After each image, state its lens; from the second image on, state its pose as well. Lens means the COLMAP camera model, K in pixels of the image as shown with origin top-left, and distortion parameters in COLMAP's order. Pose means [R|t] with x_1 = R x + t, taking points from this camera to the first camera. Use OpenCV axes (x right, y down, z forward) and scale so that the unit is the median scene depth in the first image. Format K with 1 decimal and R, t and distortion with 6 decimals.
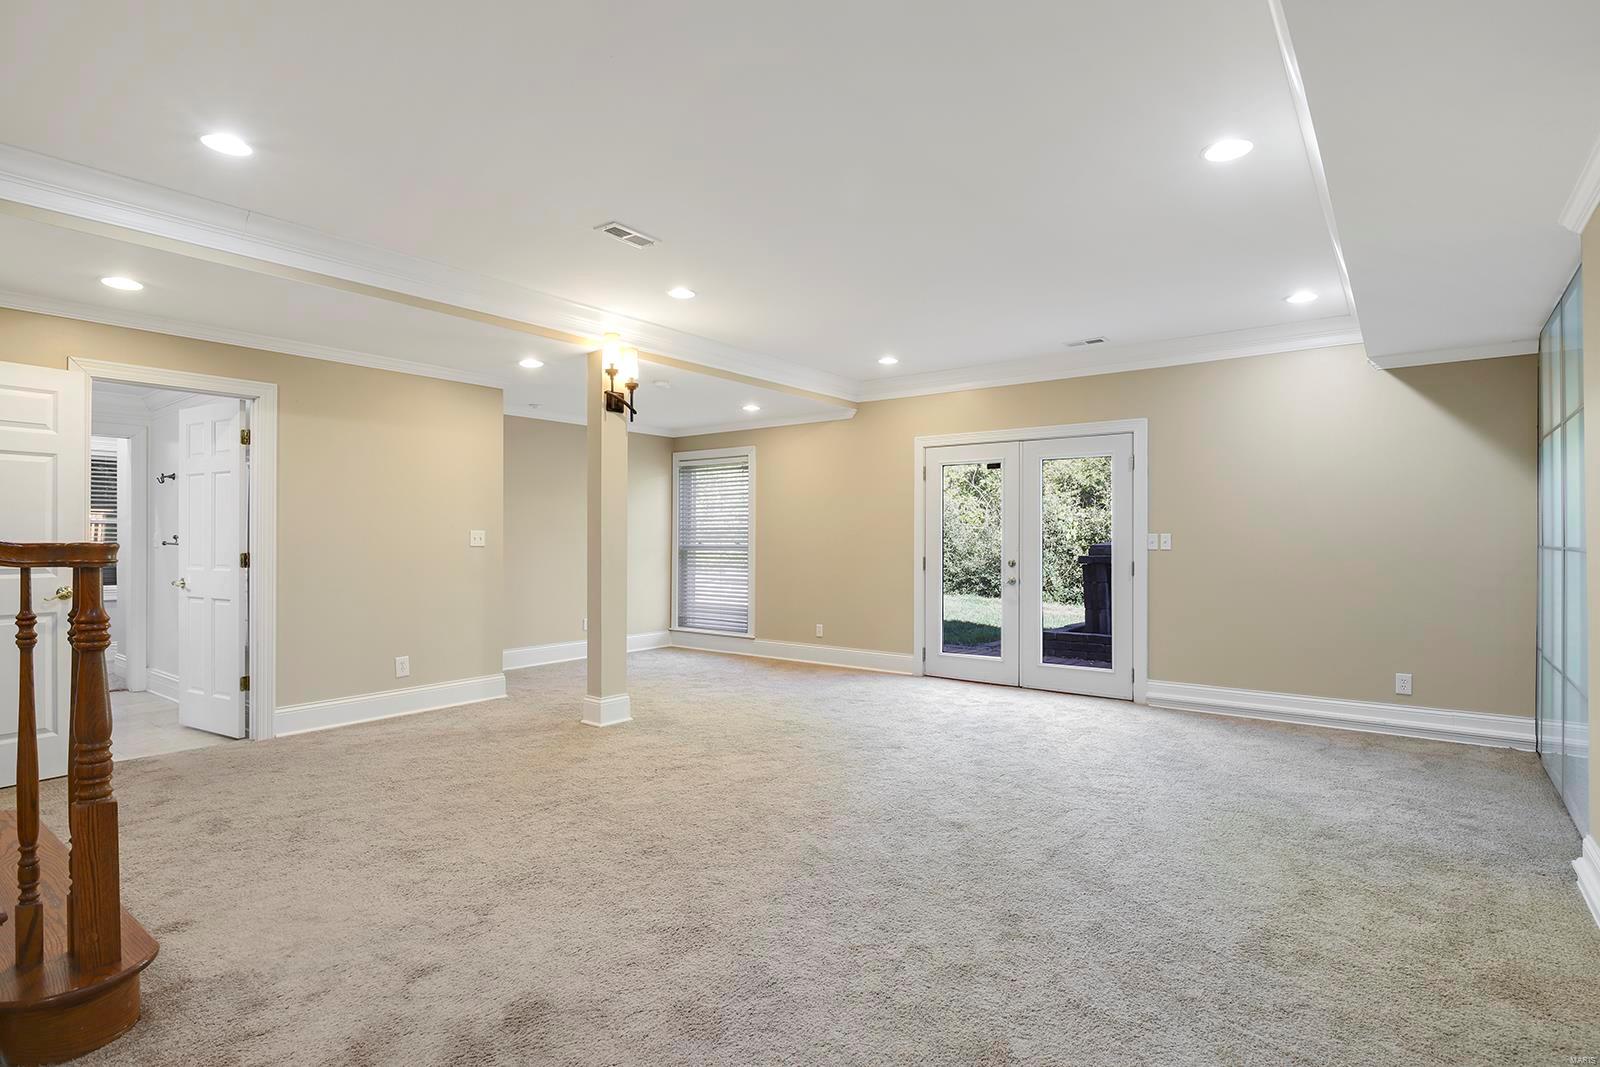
lens RADIAL K [[788.7, 0, 829.1], [0, 788.7, 537.5], [0, 0, 1]] dist [-0.008786, -0.003481]
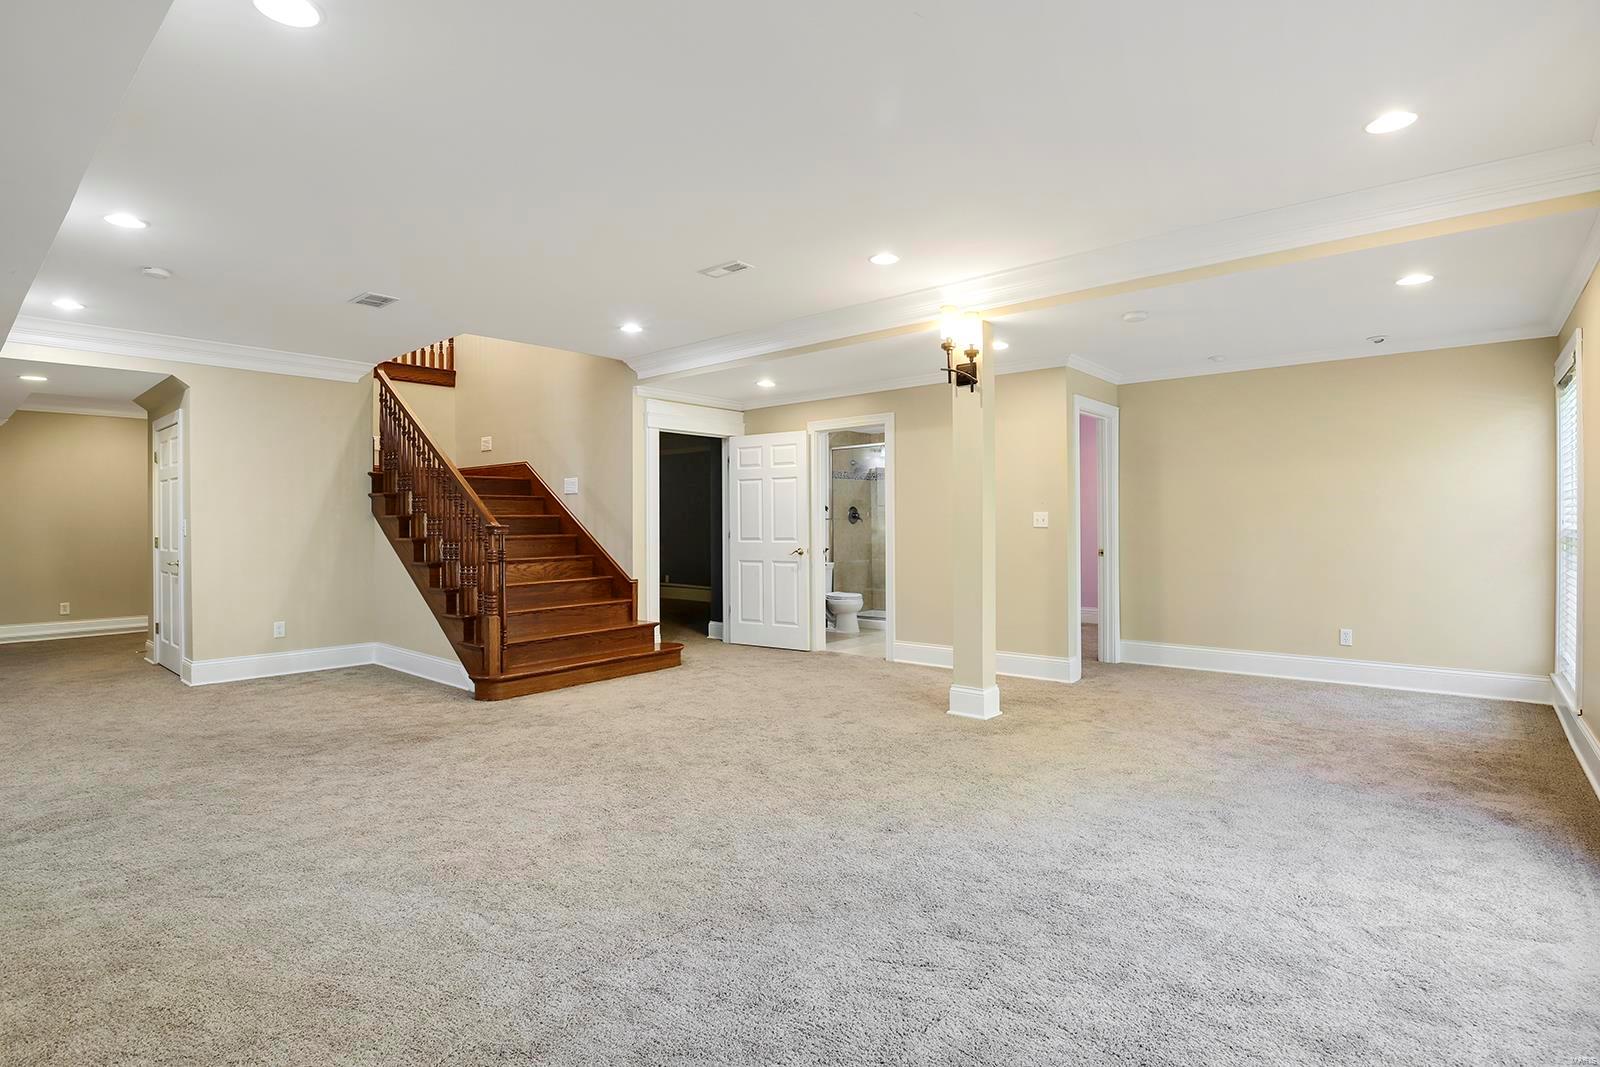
lens RADIAL K [[788.7, 0, 799.3], [0, 788.7, 517.4], [0, 0, 1]] dist [-0.008786, -0.003481]
pose [[-0.065001, -0.006729, -0.997863, 0.719973], [0.009719, 0.999926, -0.007376, 0.003637], [0.997838, -0.010178, -0.064930, 0.913916]]
